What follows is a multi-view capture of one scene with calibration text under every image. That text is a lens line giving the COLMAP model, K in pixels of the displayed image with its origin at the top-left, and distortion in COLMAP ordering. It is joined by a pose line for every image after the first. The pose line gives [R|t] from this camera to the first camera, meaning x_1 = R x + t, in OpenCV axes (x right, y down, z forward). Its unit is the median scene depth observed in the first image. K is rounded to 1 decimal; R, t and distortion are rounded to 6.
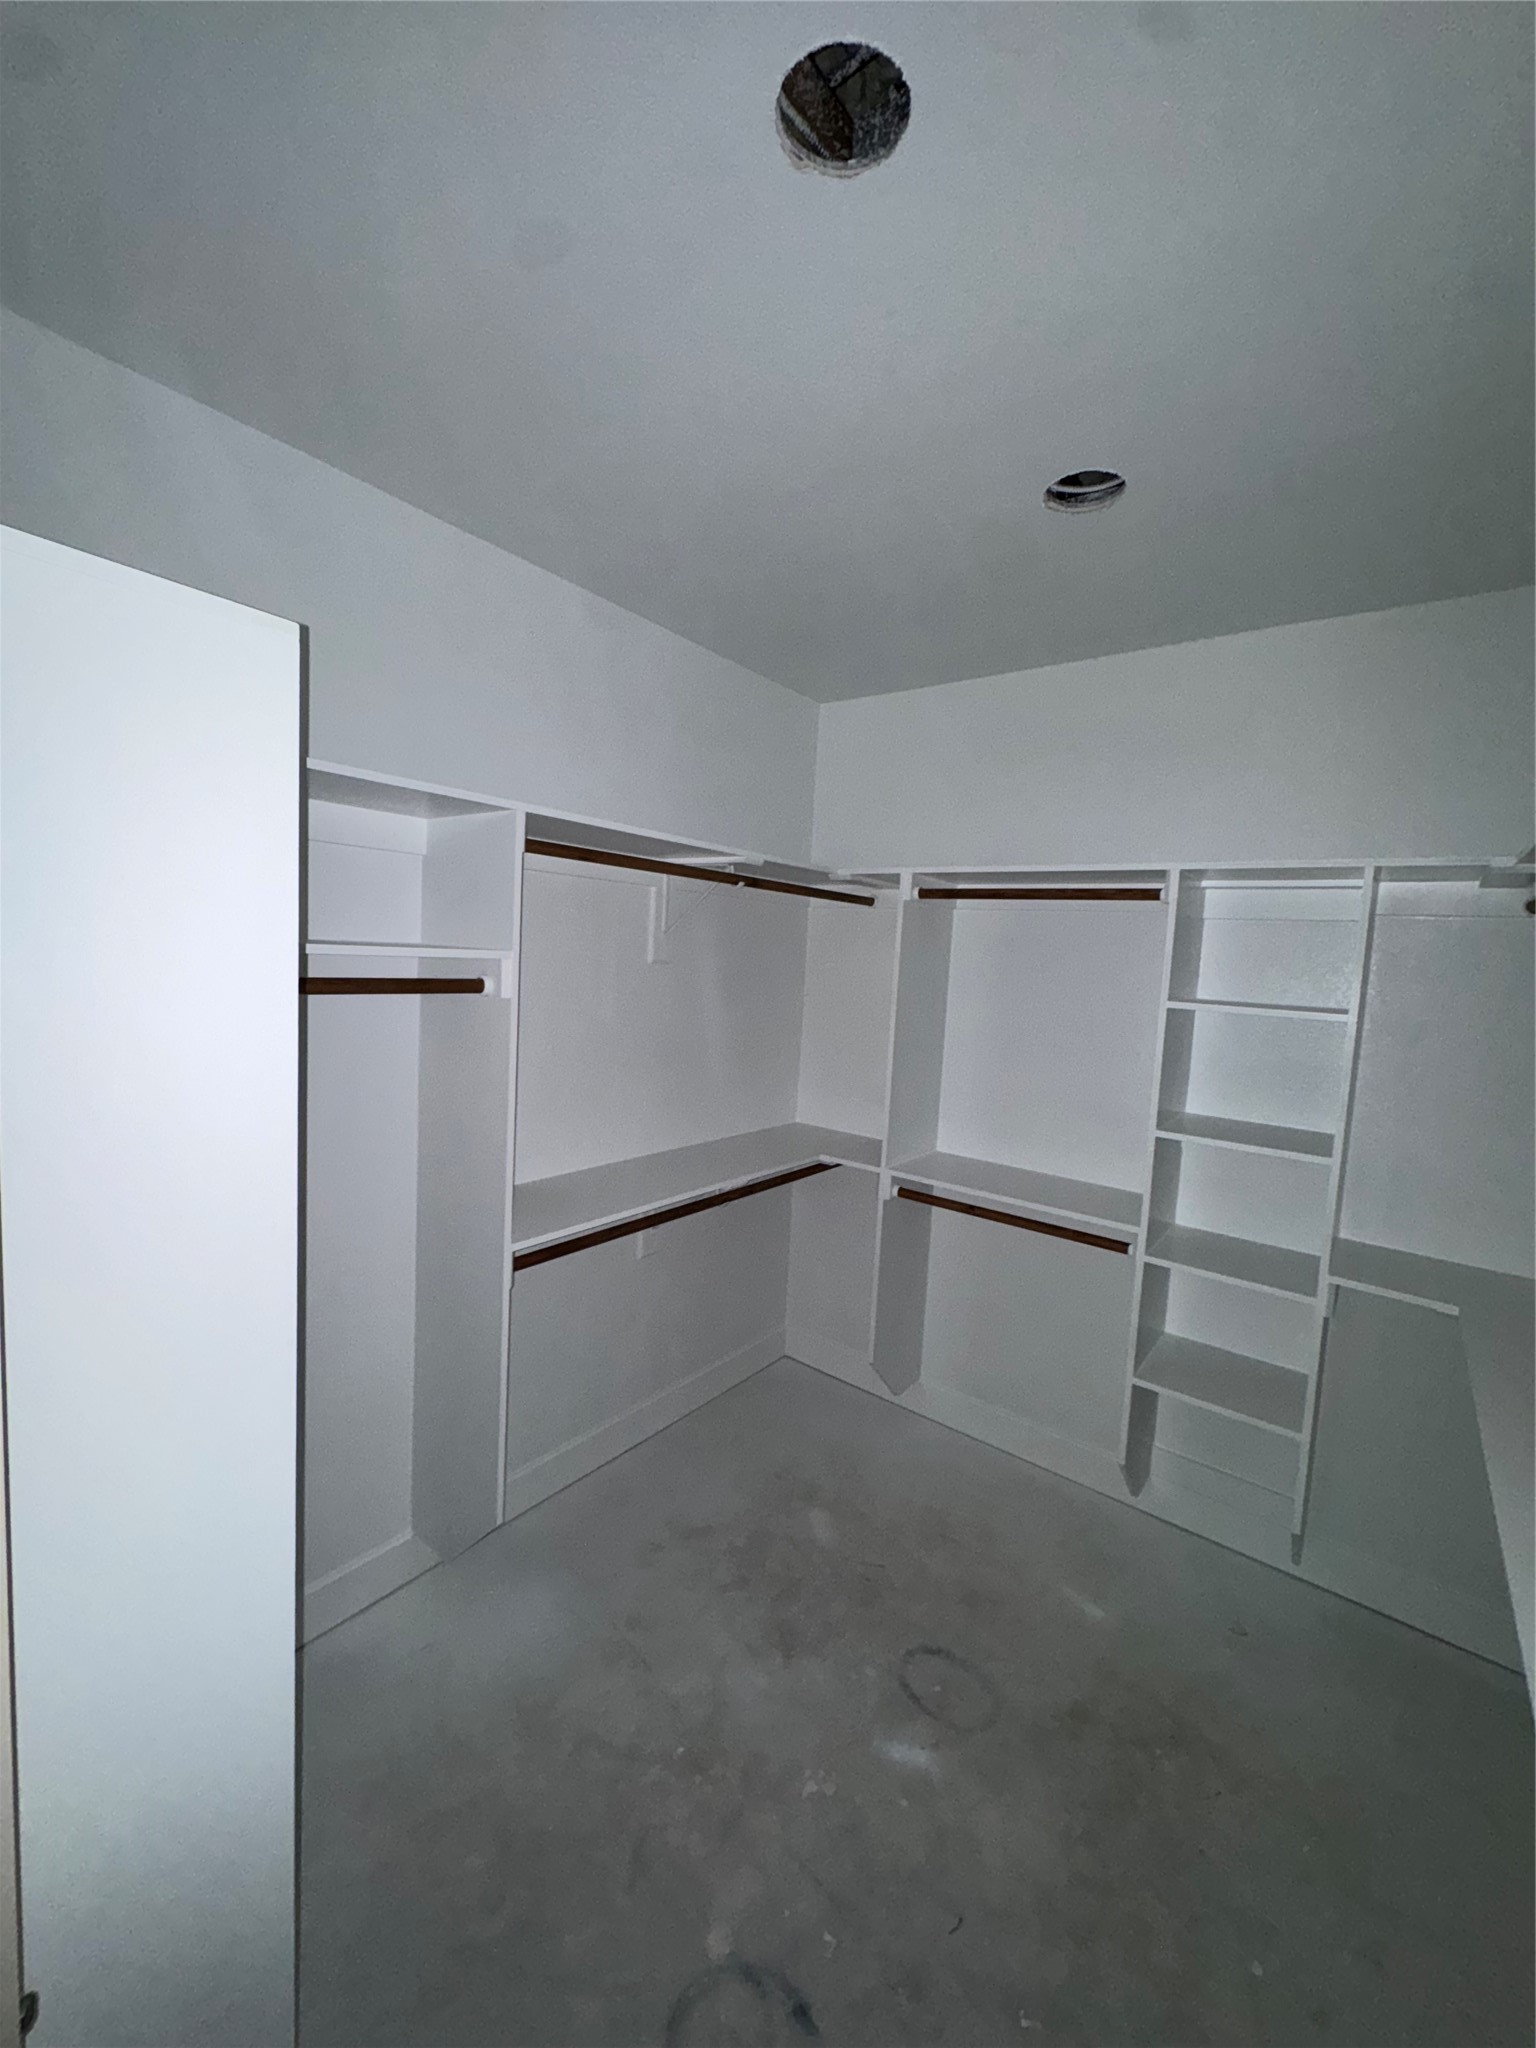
lens RADIAL K [[819.1, 0, 767.0], [0, 819.1, 1021.8], [0, 0, 1]] dist [-0.002885, -0.000191]
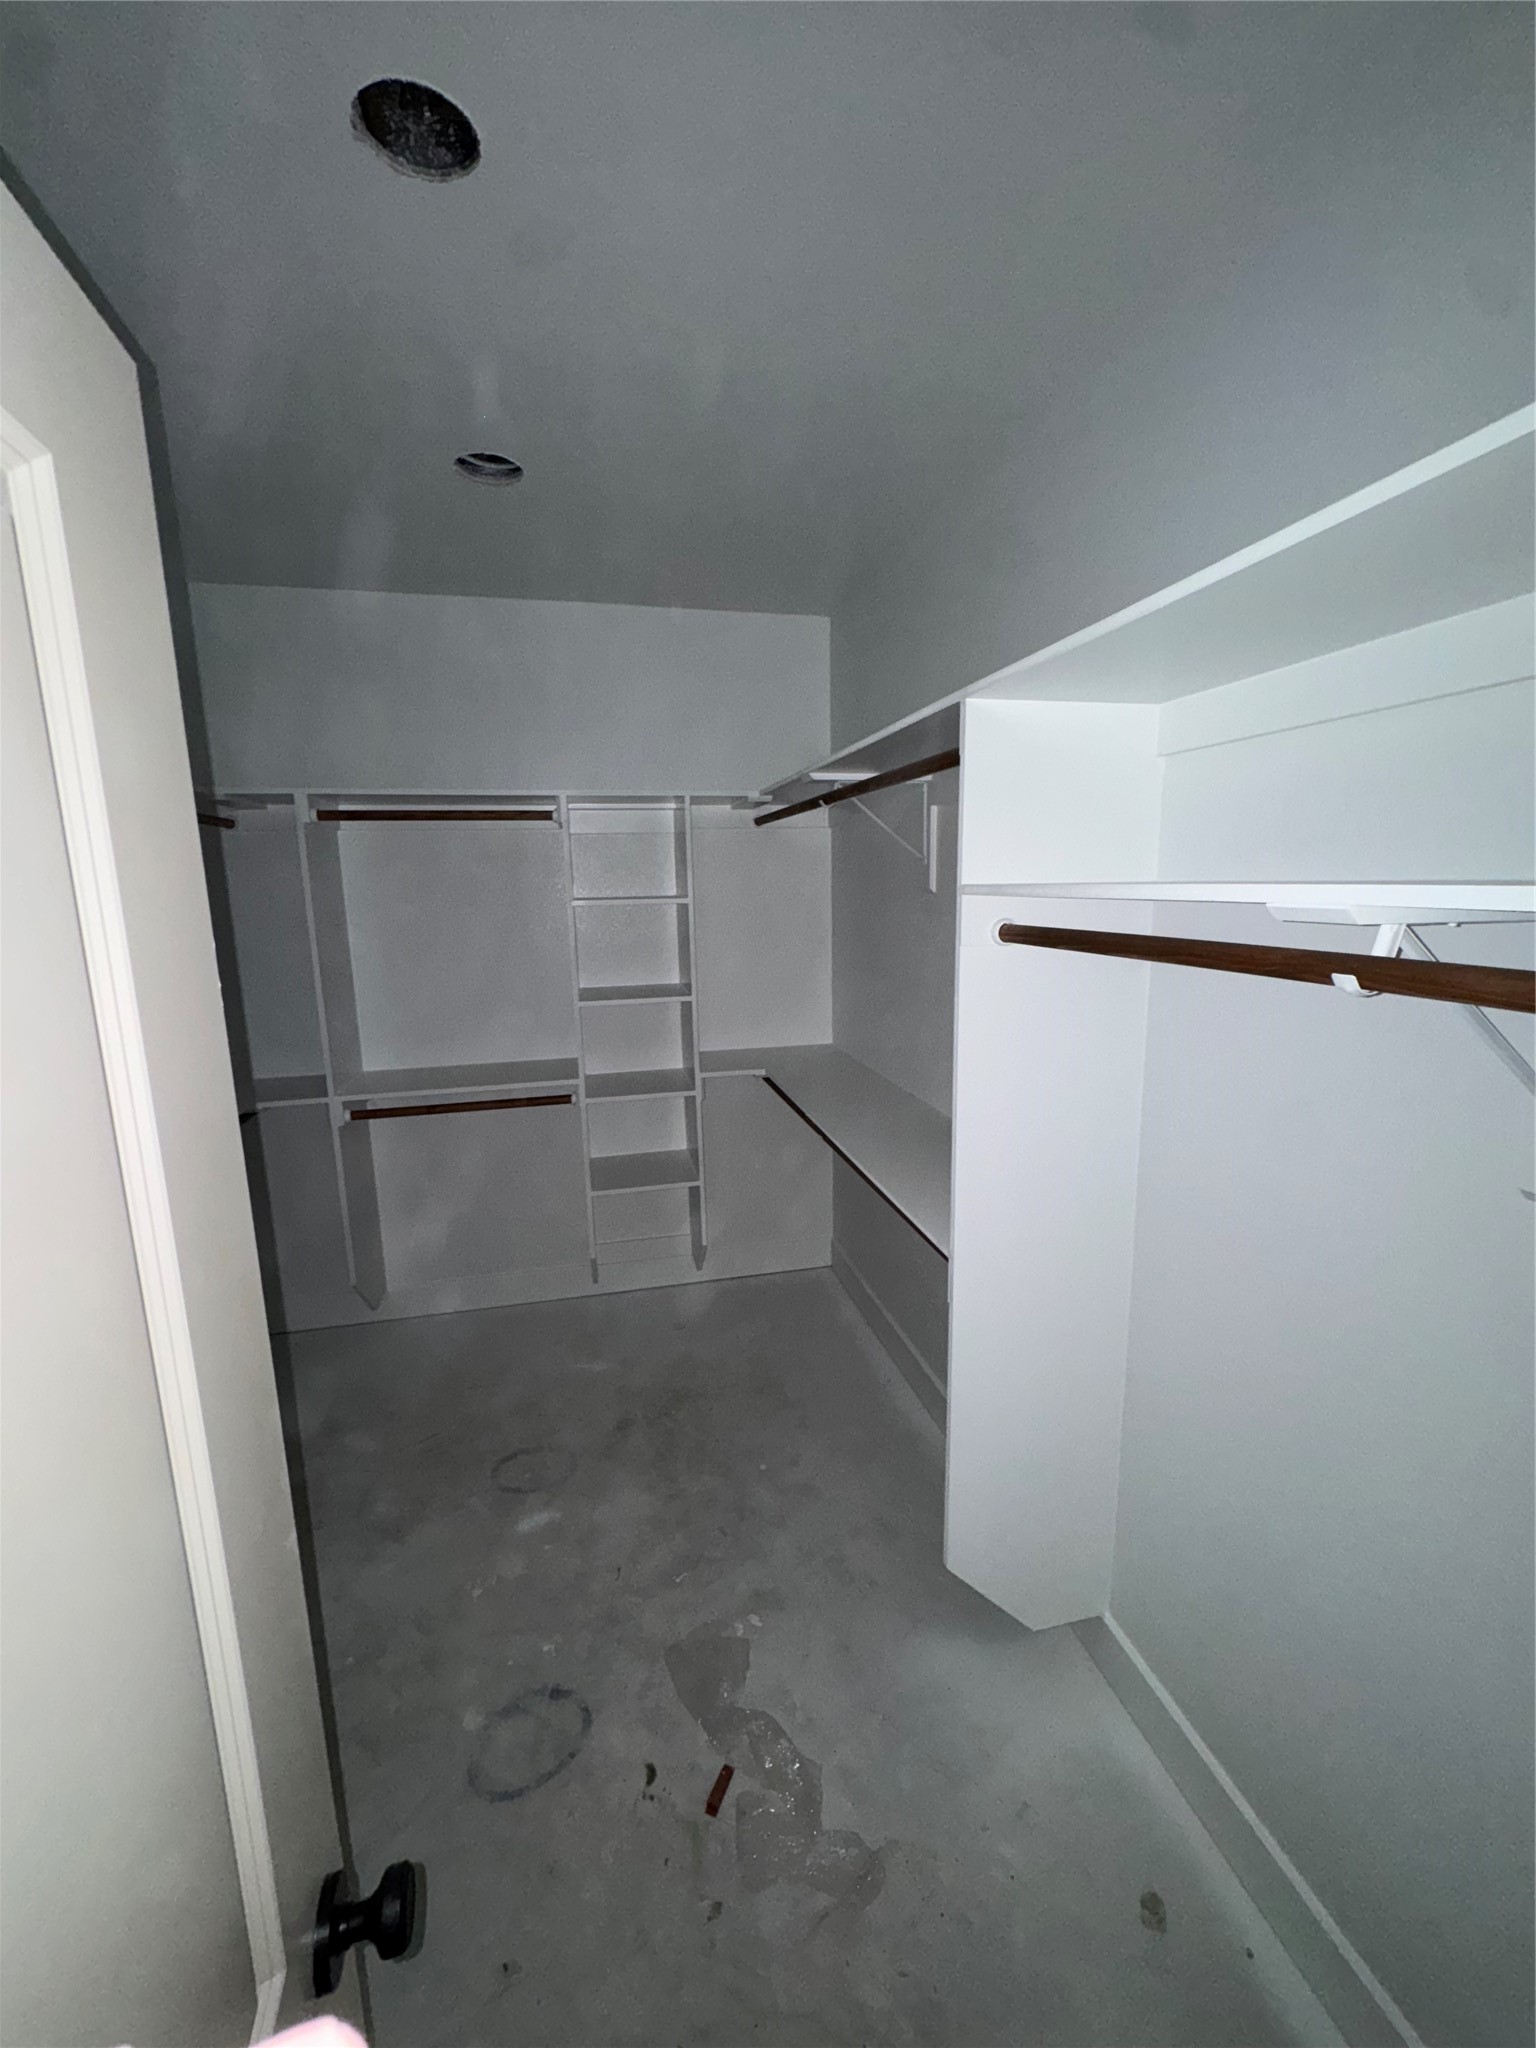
lens RADIAL K [[819.1, 0, 770.0], [0, 819.1, 1025.3], [0, 0, 1]] dist [-0.002885, -0.000191]
pose [[0.626279, -0.199659, 0.753598, -0.309370], [0.121075, 0.979830, 0.158977, -0.000076], [-0.770140, -0.008322, 0.637821, -0.054167]]
